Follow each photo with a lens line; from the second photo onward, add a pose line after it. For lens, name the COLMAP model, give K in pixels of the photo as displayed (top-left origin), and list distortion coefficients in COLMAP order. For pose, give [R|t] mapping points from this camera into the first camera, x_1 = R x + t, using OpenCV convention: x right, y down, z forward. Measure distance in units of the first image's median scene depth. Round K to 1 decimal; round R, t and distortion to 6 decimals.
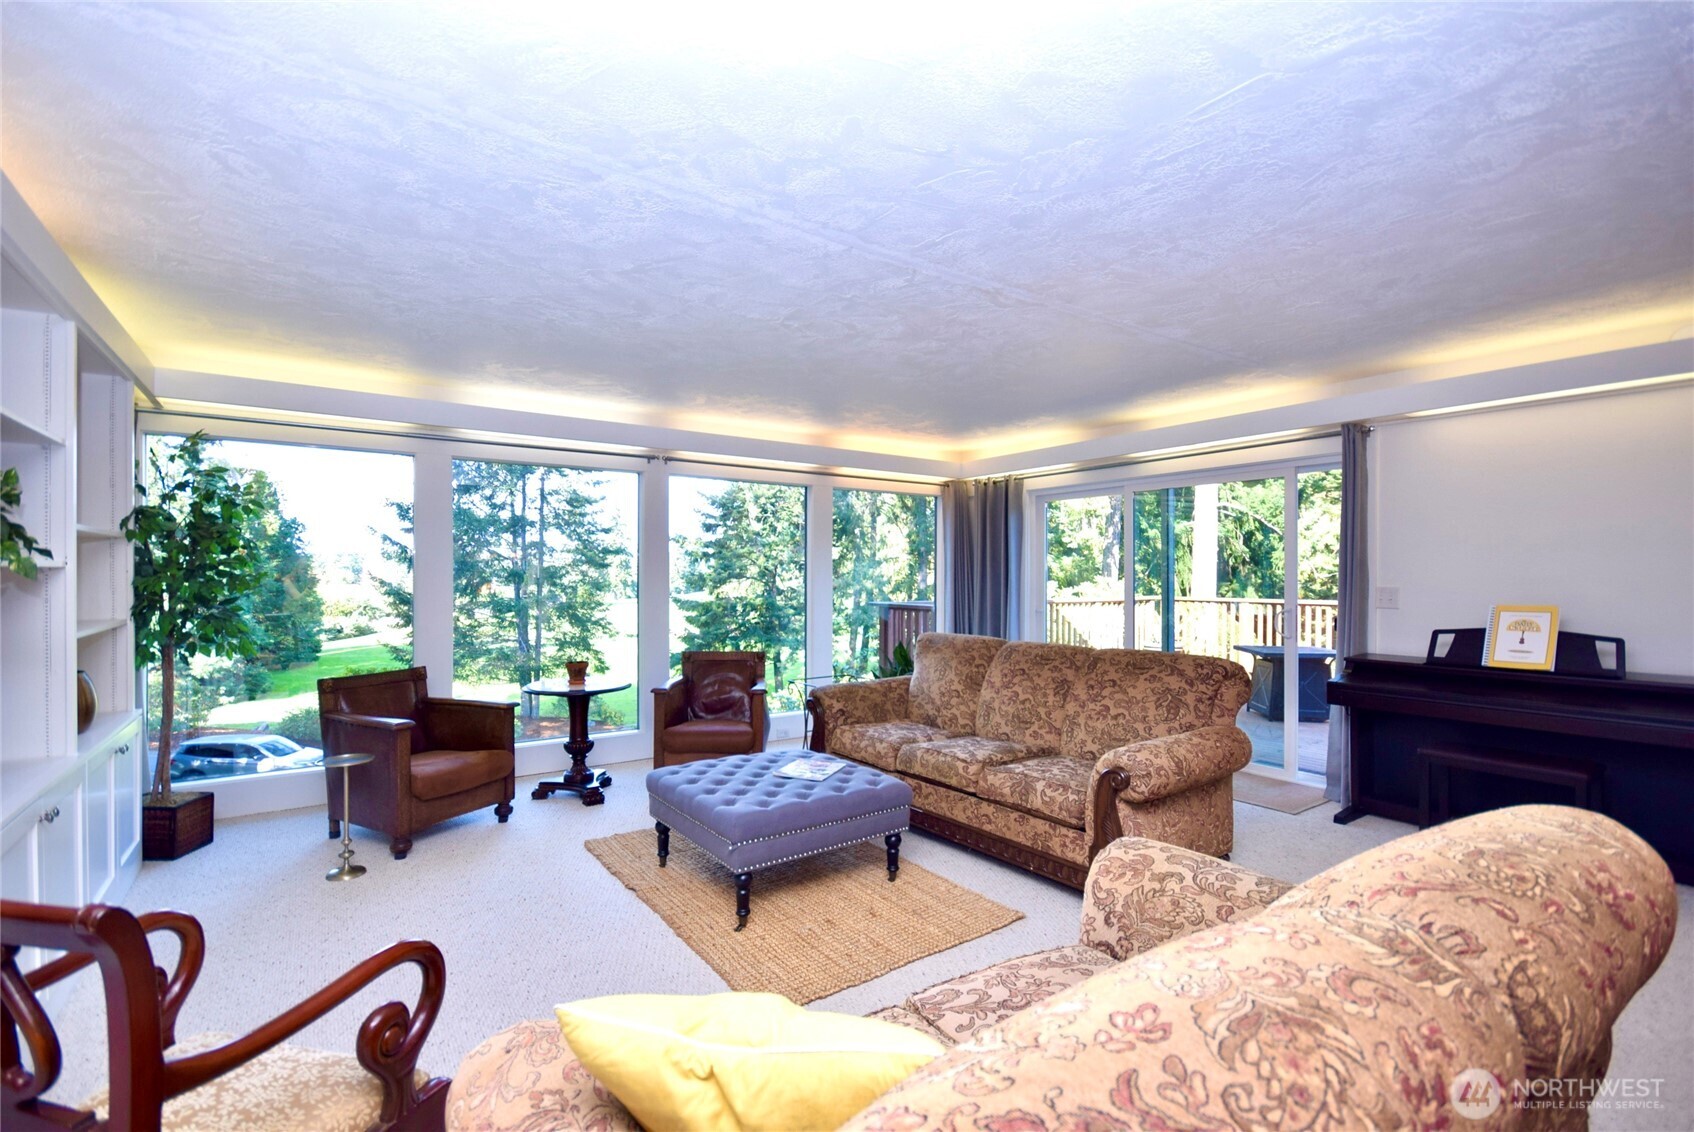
lens RADIAL K [[749.8, 0, 842.8], [0, 749.8, 576.0], [0, 0, 1]] dist [0.005201, -0.003783]
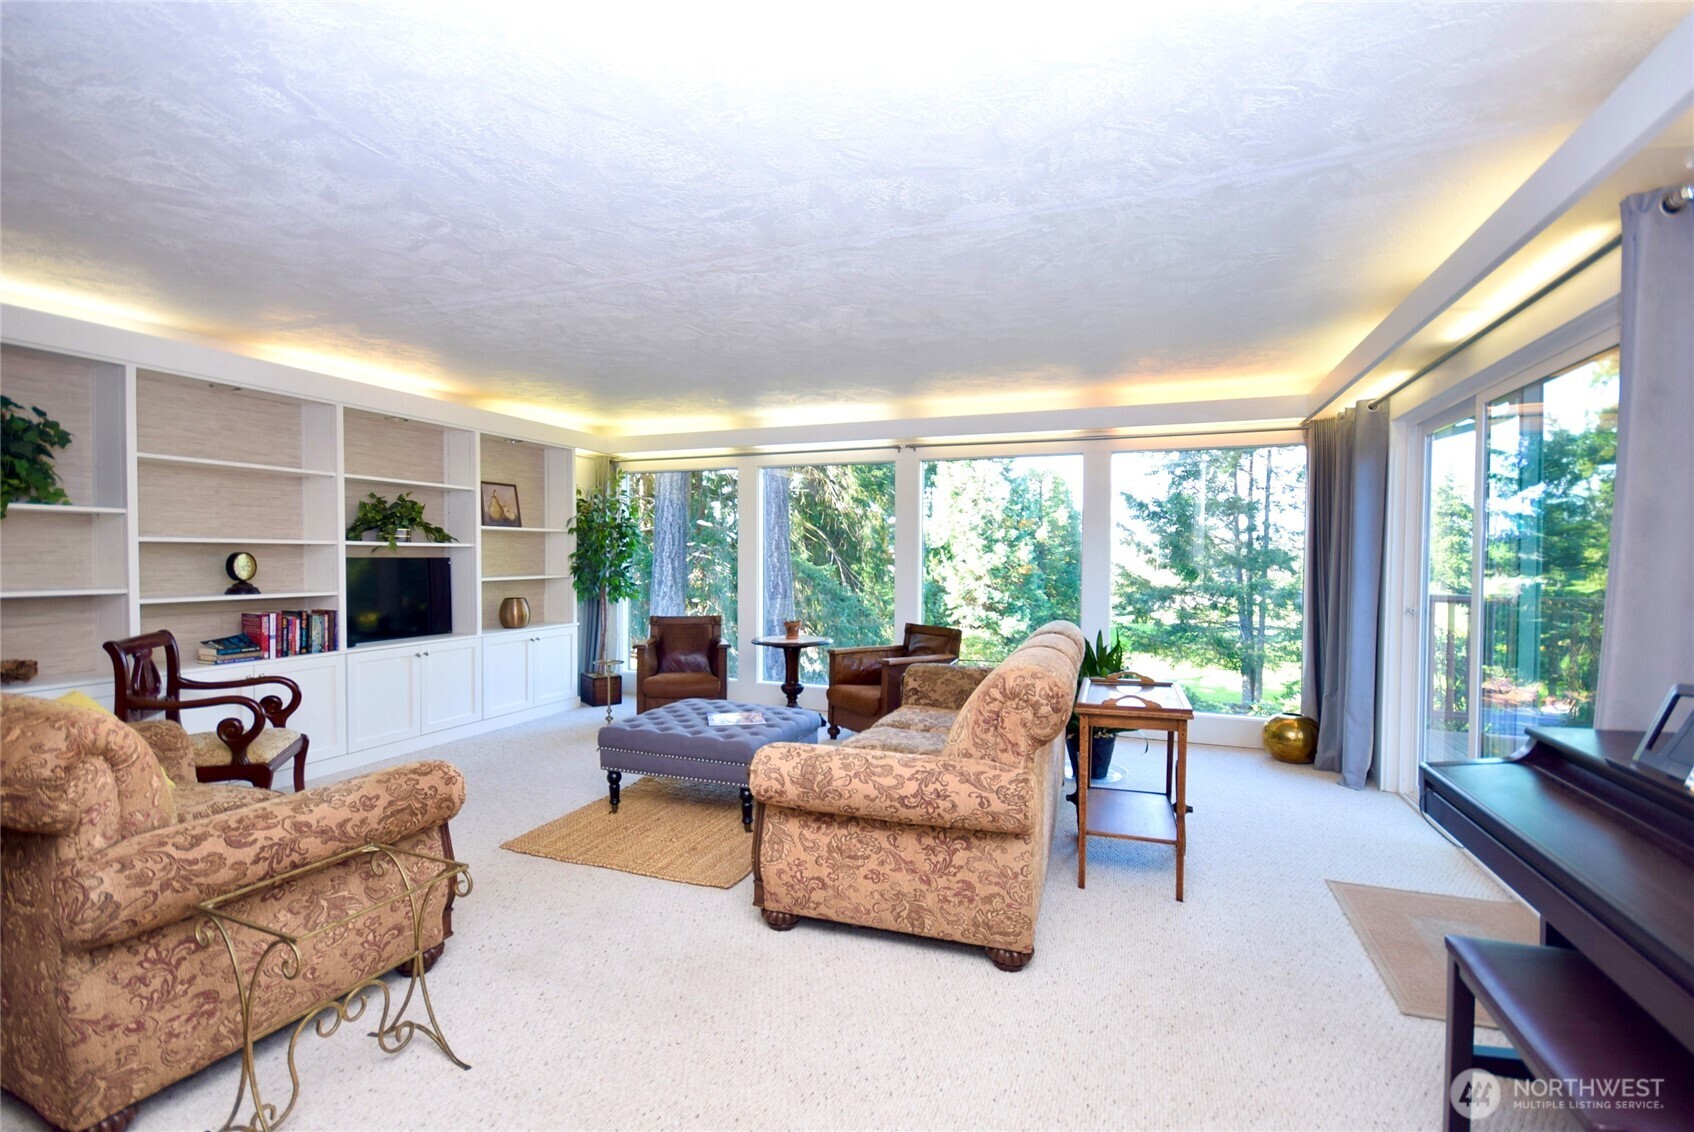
lens RADIAL K [[749.8, 0, 849.0], [0, 749.8, 572.6], [0, 0, 1]] dist [0.005201, -0.003783]
pose [[0.568056, 0.018683, -0.822778, 0.611218], [-0.005510, 0.999806, 0.018898, 0.006432], [0.822972, -0.006202, 0.568048, 0.303376]]
